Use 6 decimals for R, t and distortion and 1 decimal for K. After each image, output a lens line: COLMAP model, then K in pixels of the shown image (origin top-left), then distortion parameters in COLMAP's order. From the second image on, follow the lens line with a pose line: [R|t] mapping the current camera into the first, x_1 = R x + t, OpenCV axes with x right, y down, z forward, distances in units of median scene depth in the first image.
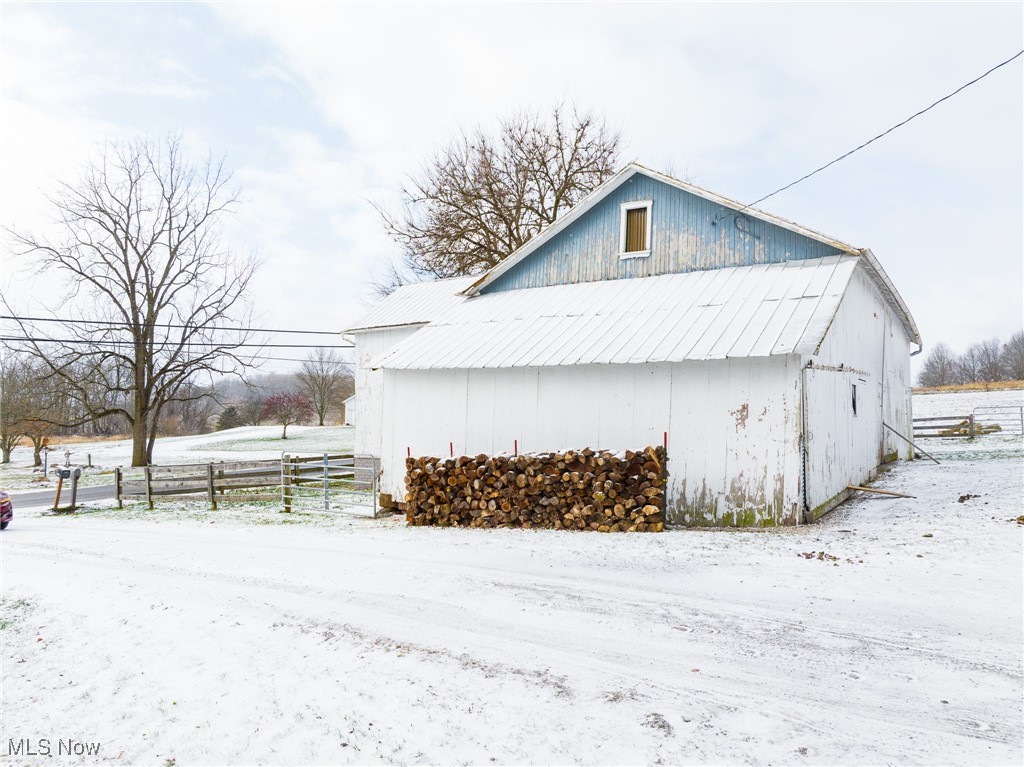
lens RADIAL K [[726.7, 0, 512.0], [0, 726.7, 383.5], [0, 0, 1]] dist [-0.057756, 0.031986]
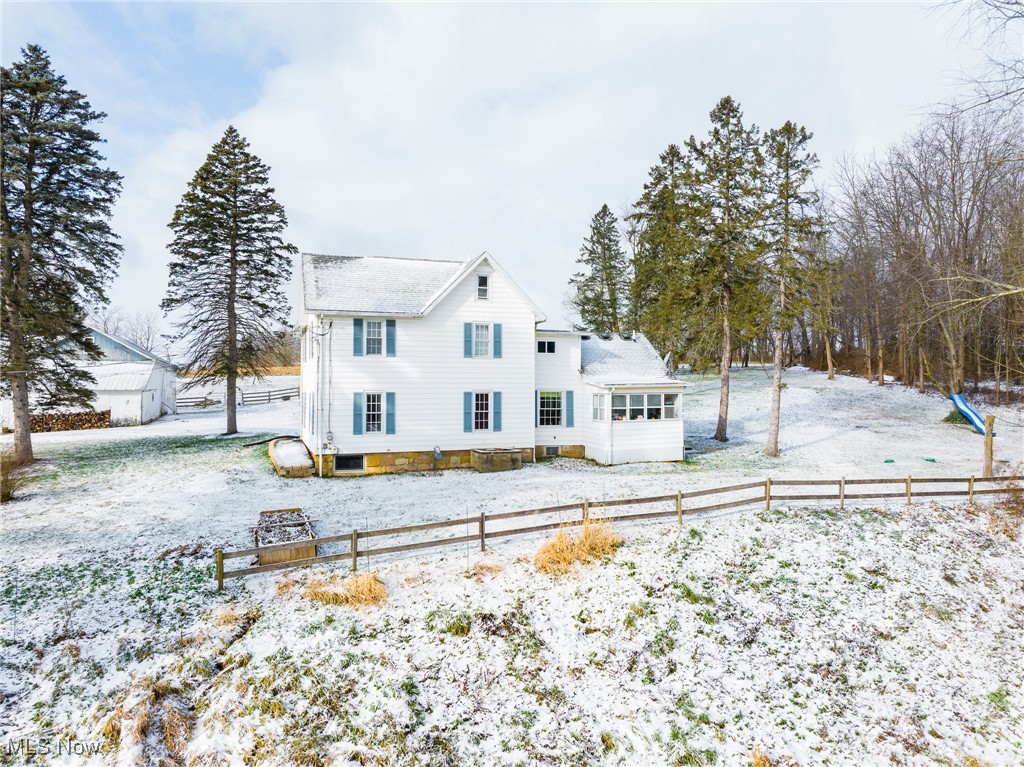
lens RADIAL K [[726.7, 0, 512.0], [0, 726.7, 383.5], [0, 0, 1]] dist [-0.057756, 0.031986]
pose [[0.622005, 0.003760, 0.783004, -1.043477], [-0.035890, 0.999074, 0.023713, -0.163408], [-0.782190, -0.042852, 0.621564, -2.252521]]
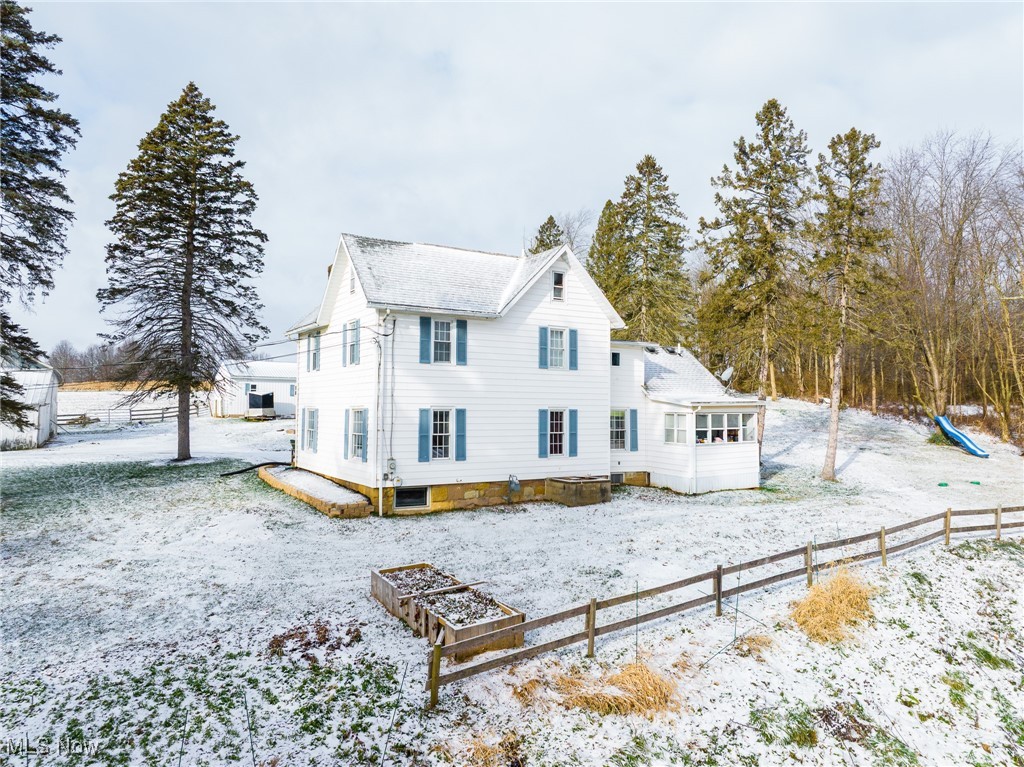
lens RADIAL K [[726.7, 0, 512.0], [0, 726.7, 383.5], [0, 0, 1]] dist [-0.057756, 0.031986]
pose [[0.448488, 0.034809, 0.893111, -1.077160], [-0.049863, 0.998660, -0.013883, -0.128021], [-0.892397, -0.038307, 0.449623, -1.704388]]
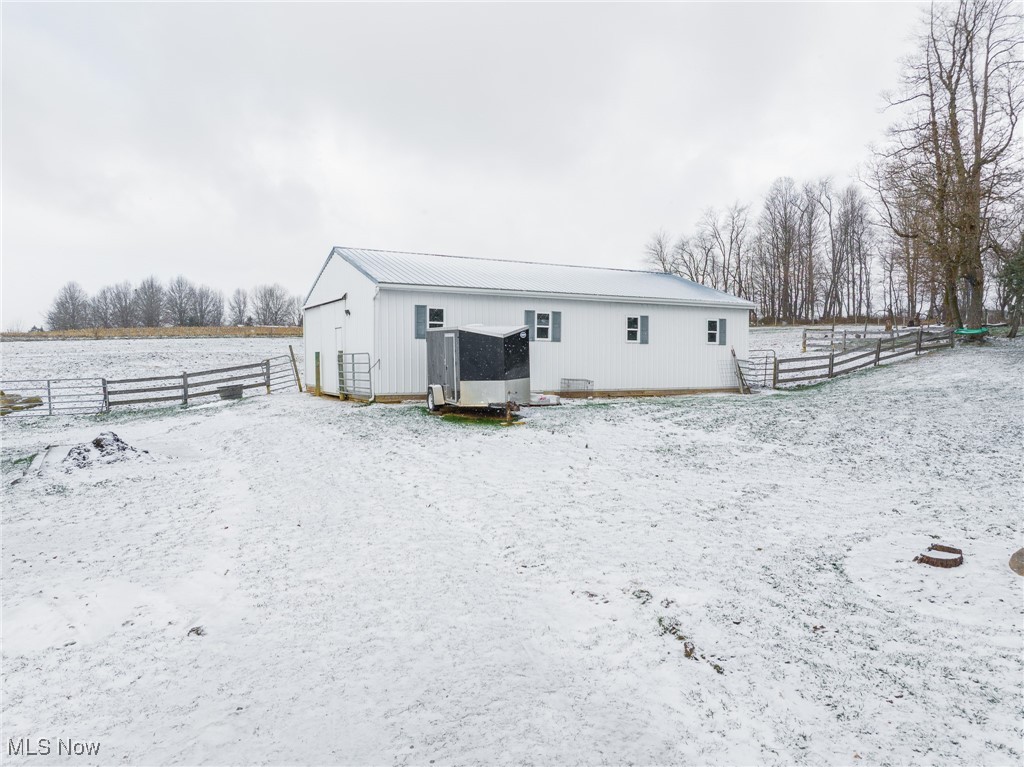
lens RADIAL K [[726.7, 0, 512.0], [0, 726.7, 383.5], [0, 0, 1]] dist [-0.057756, 0.031986]
pose [[0.477597, -0.028708, 0.878110, 0.676814], [-0.045011, 0.997354, 0.057087, -0.047388], [-0.877425, -0.066789, 0.475042, 0.561780]]
